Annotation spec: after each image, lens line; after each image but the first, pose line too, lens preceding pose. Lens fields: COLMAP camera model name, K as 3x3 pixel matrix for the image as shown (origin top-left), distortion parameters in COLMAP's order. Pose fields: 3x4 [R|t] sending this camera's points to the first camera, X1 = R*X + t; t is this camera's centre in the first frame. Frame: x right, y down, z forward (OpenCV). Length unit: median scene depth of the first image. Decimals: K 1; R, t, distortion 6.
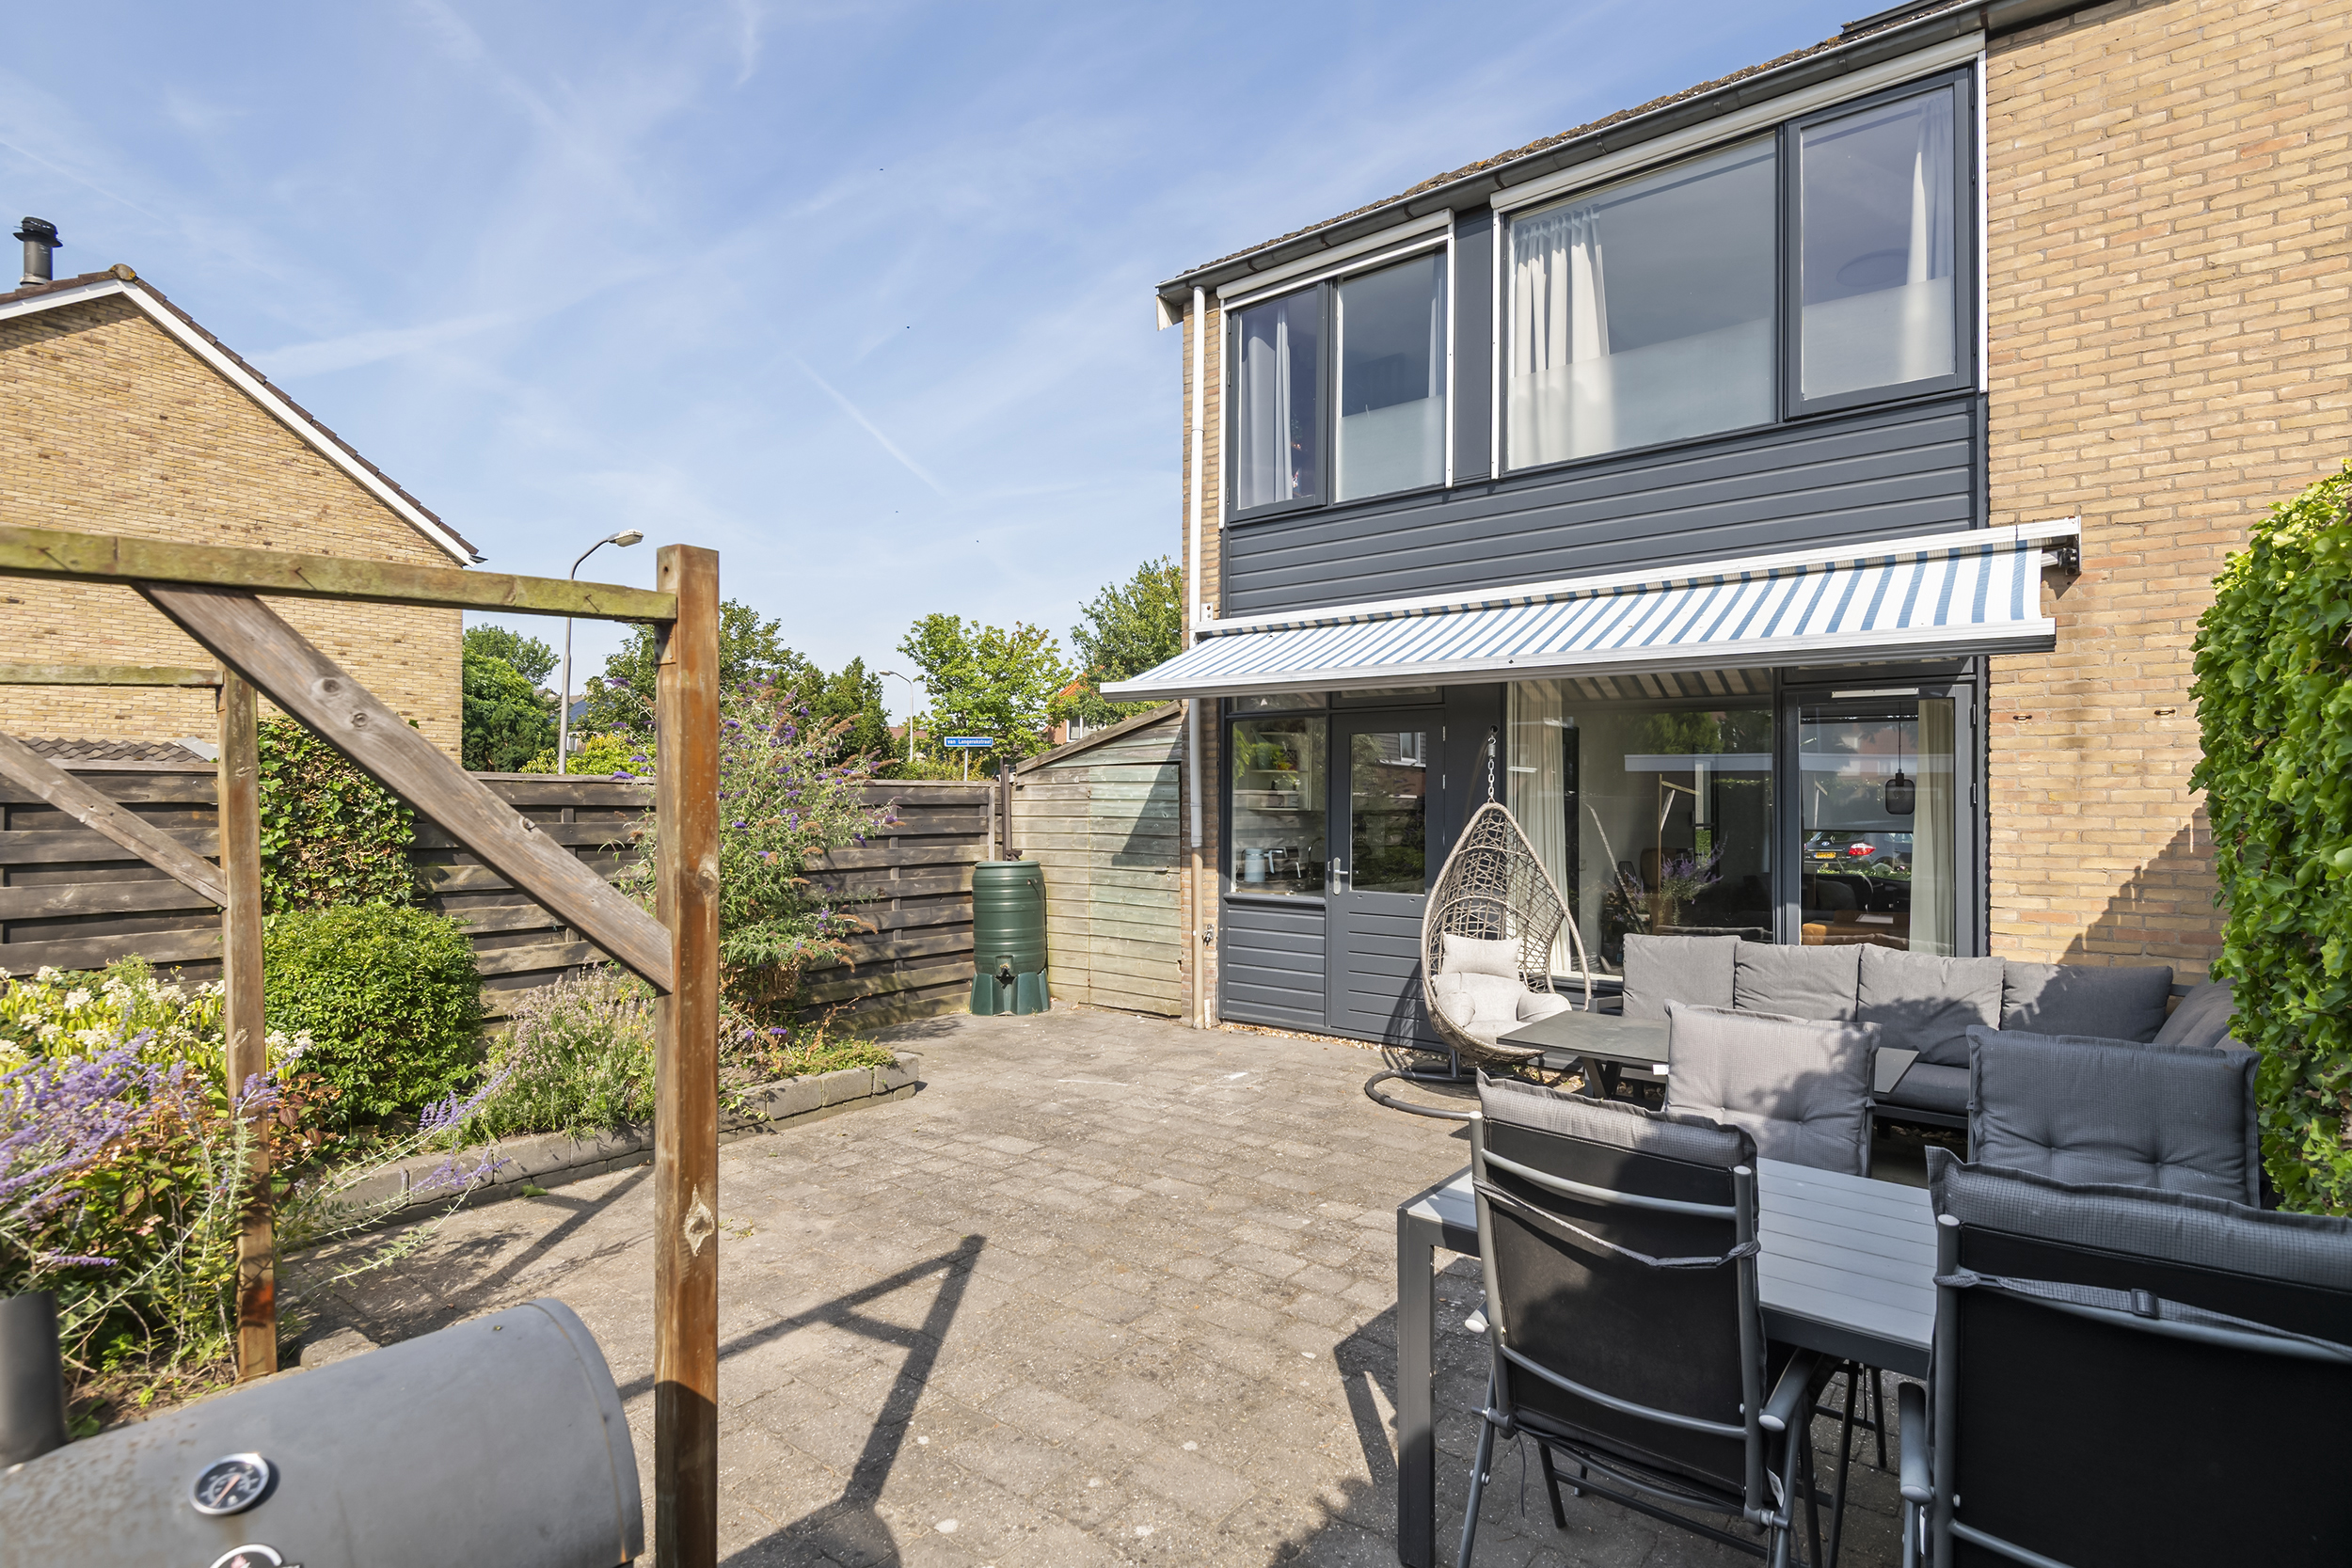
lens RADIAL K [[1182.7, 0, 1245.2], [0, 1182.7, 807.4], [0, 0, 1]] dist [0.005969, -0.006300]
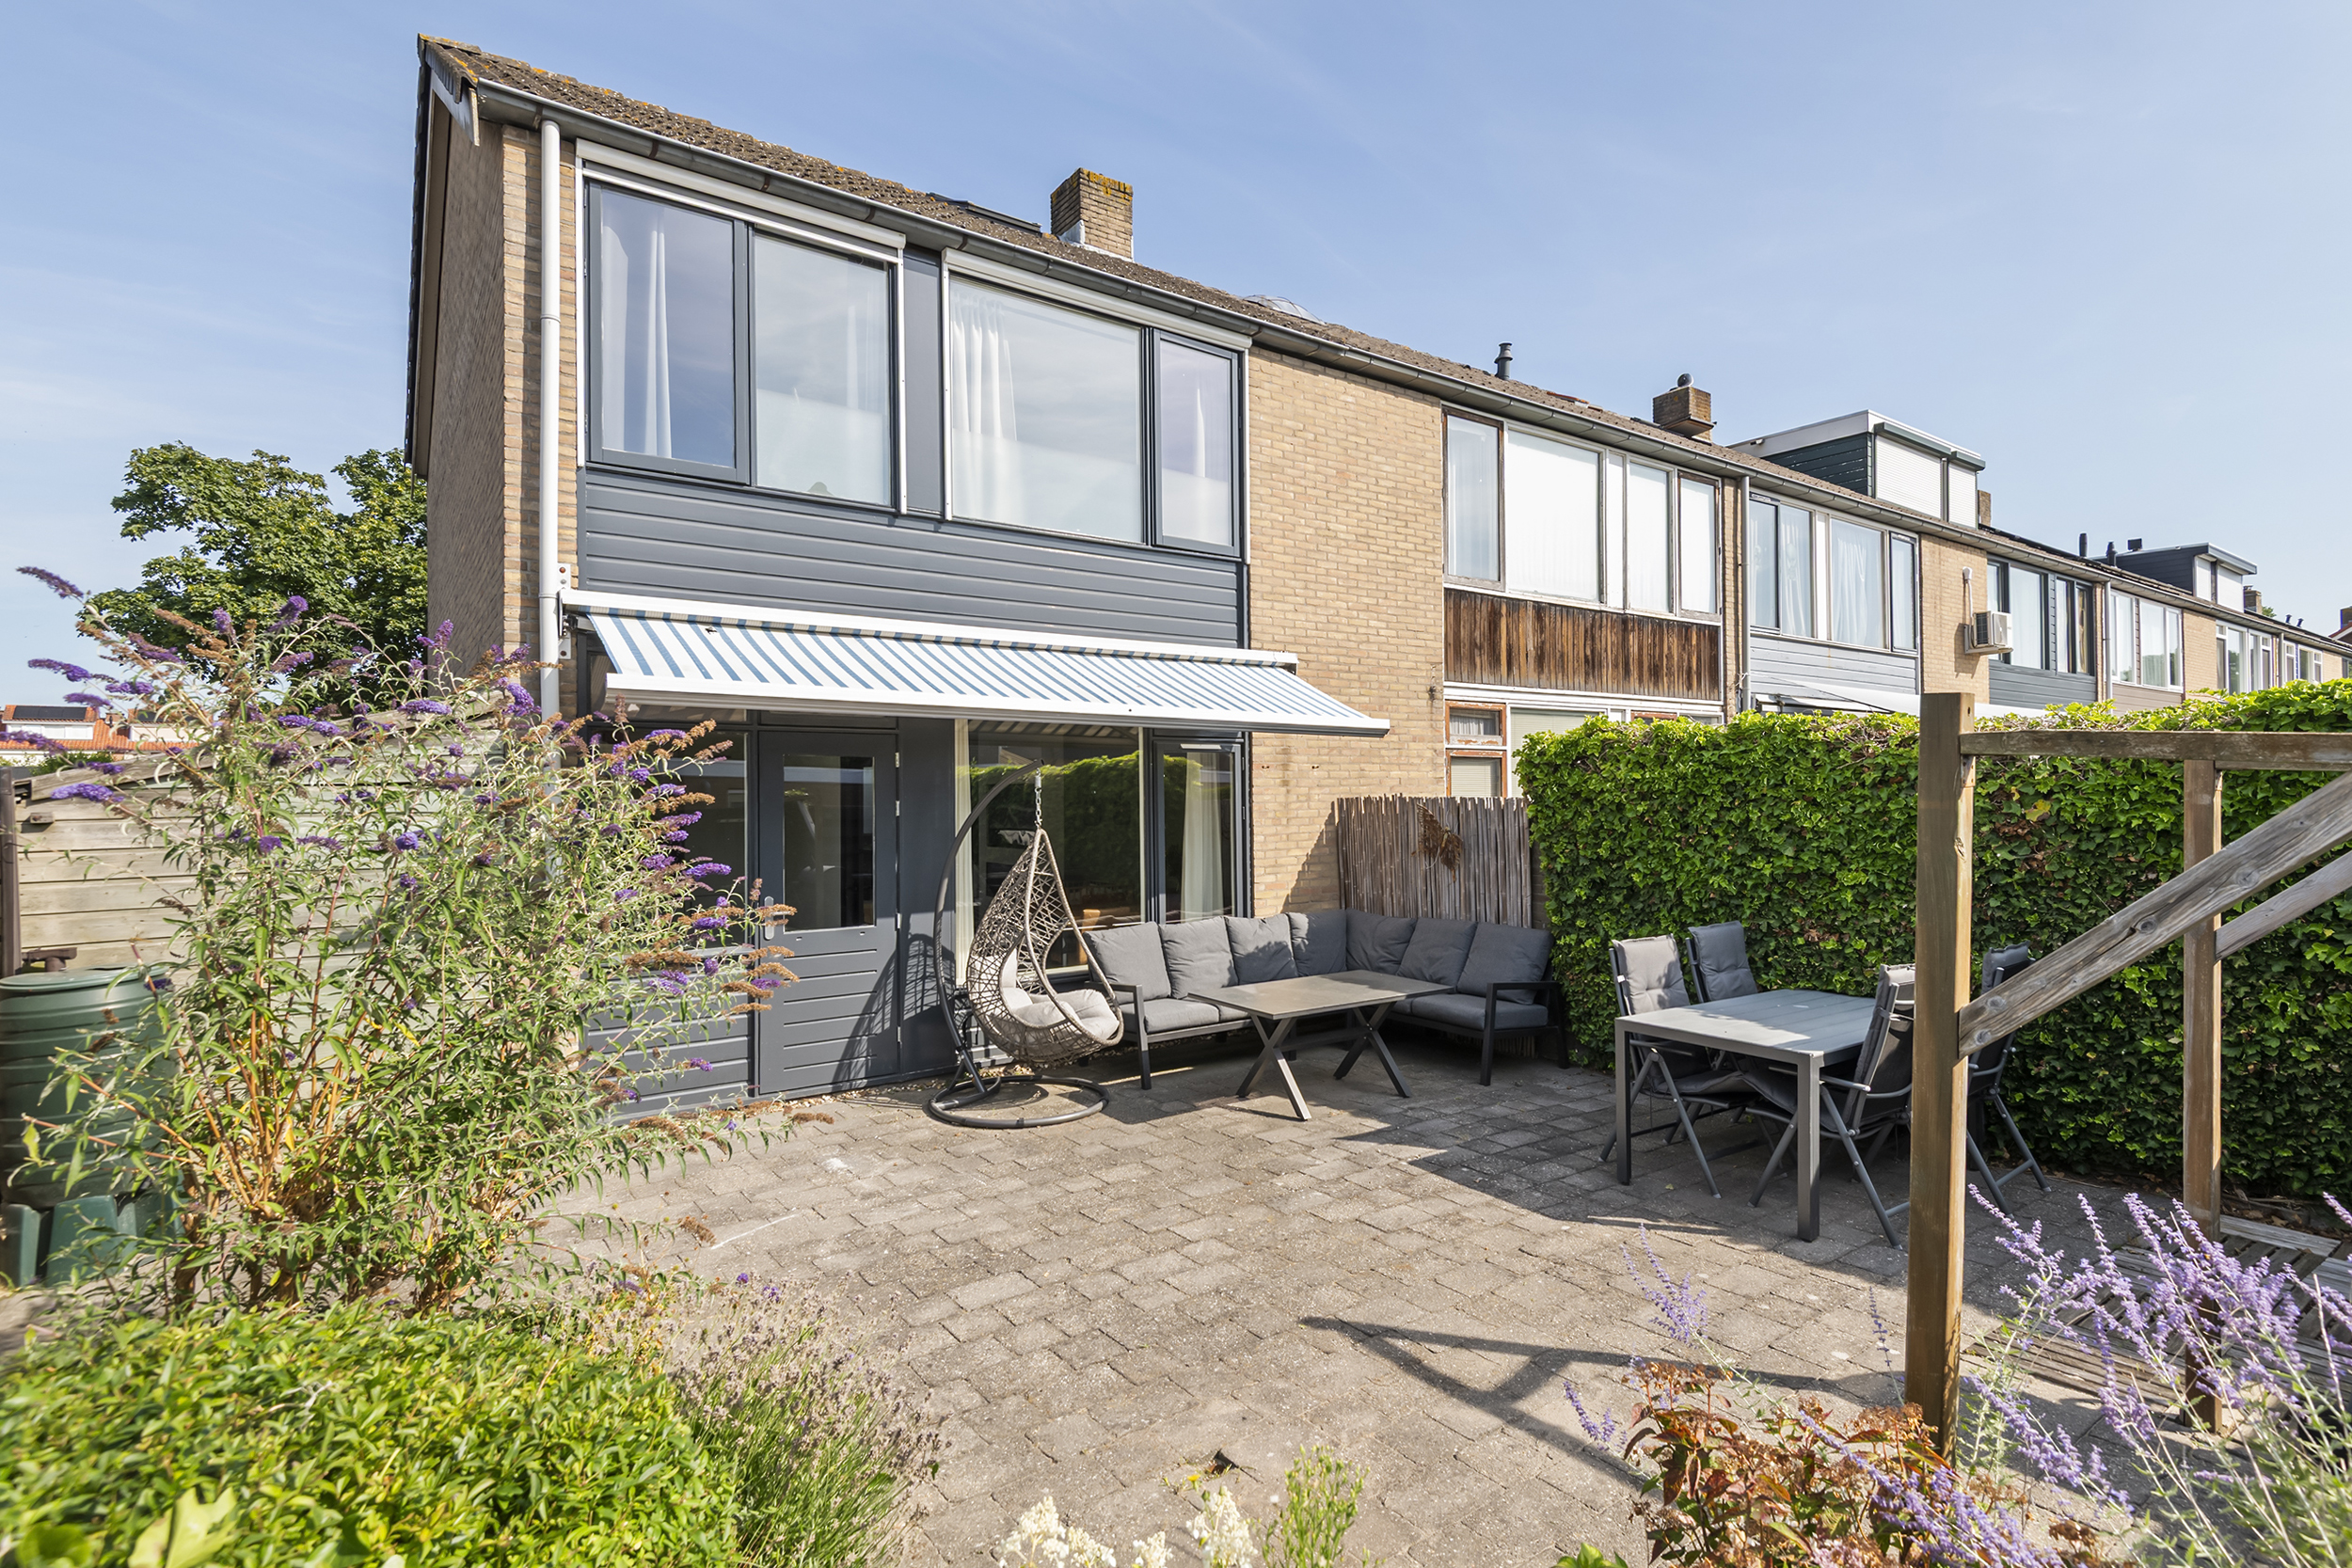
lens RADIAL K [[1134.8, 0, 1151.8], [0, 1134.8, 811.5], [0, 0, 1]] dist [0.019144, -0.001838]
pose [[0.300377, -0.017477, 0.953660, -0.888282], [0.018176, 0.999755, 0.012597, -0.039285], [-0.953647, 0.013550, 0.300622, 0.675119]]
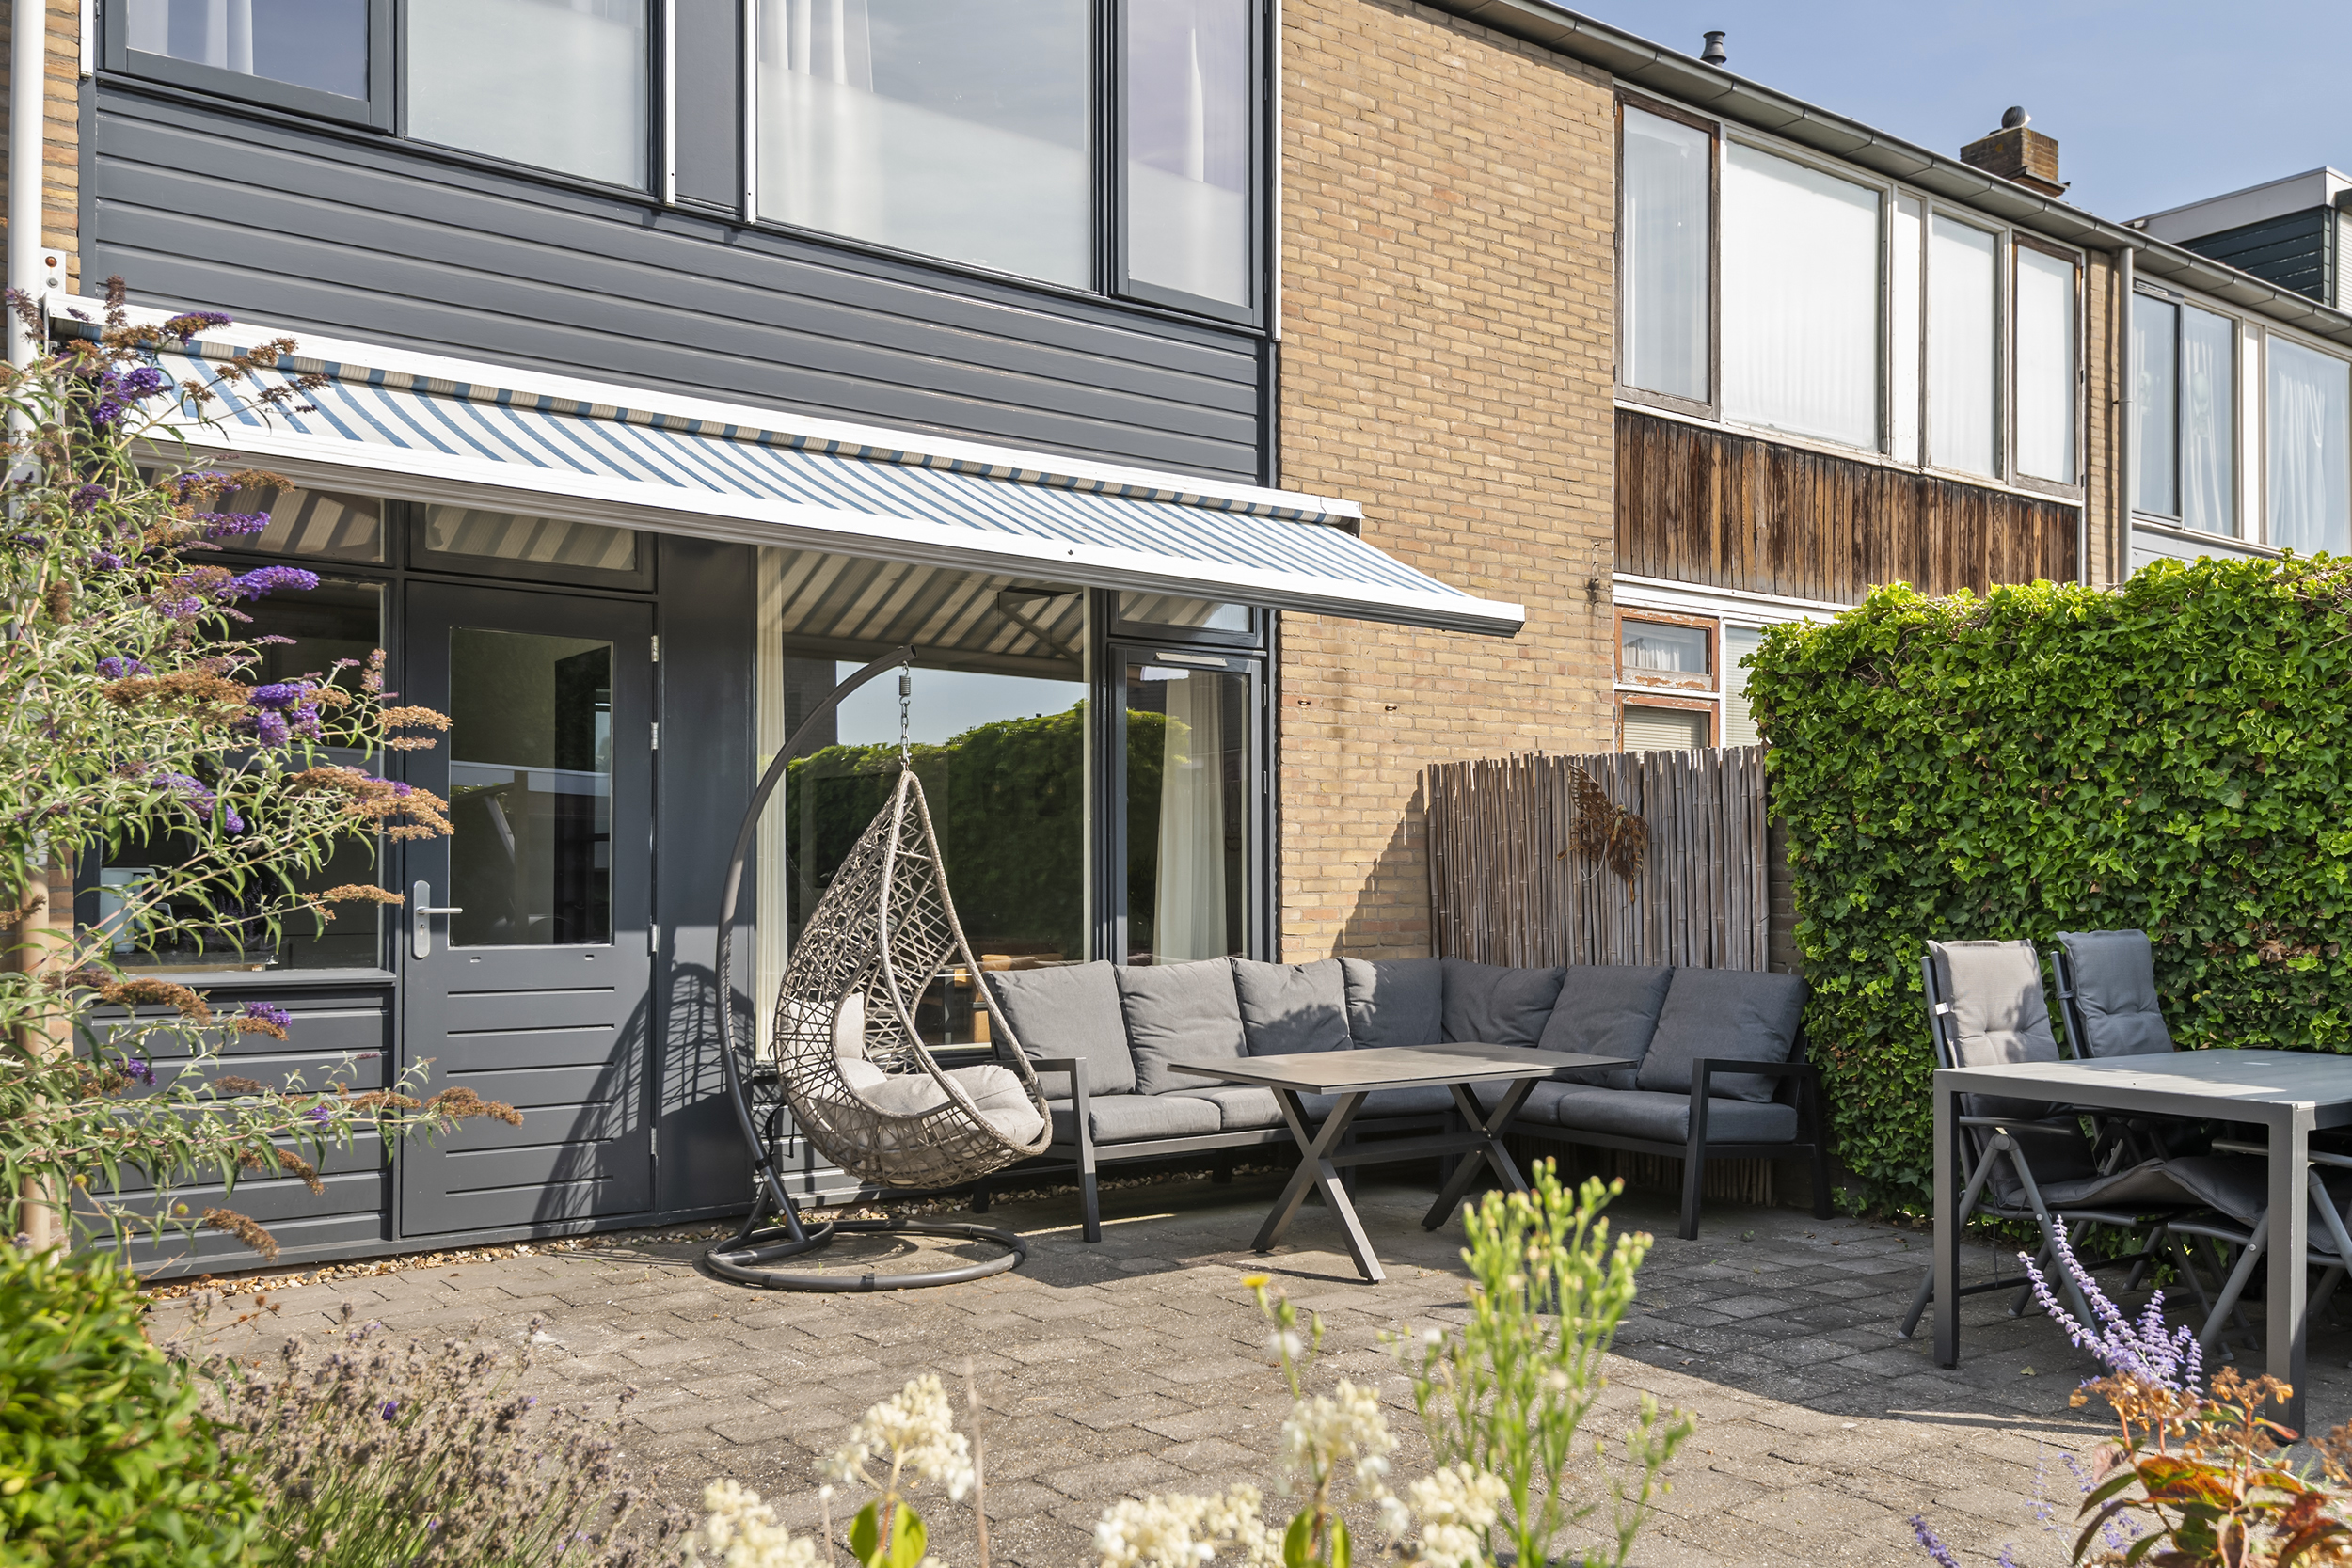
lens RADIAL K [[1925.1, 0, 1124.3], [0, 1925.1, 891.4], [0, 0, 1]] dist [0.005895, 0.015190]
pose [[0.285538, -0.010803, 0.958307, -0.838991], [0.008156, 0.999928, 0.008842, 0.058644], [-0.958333, 0.005292, 0.285605, 0.699725]]
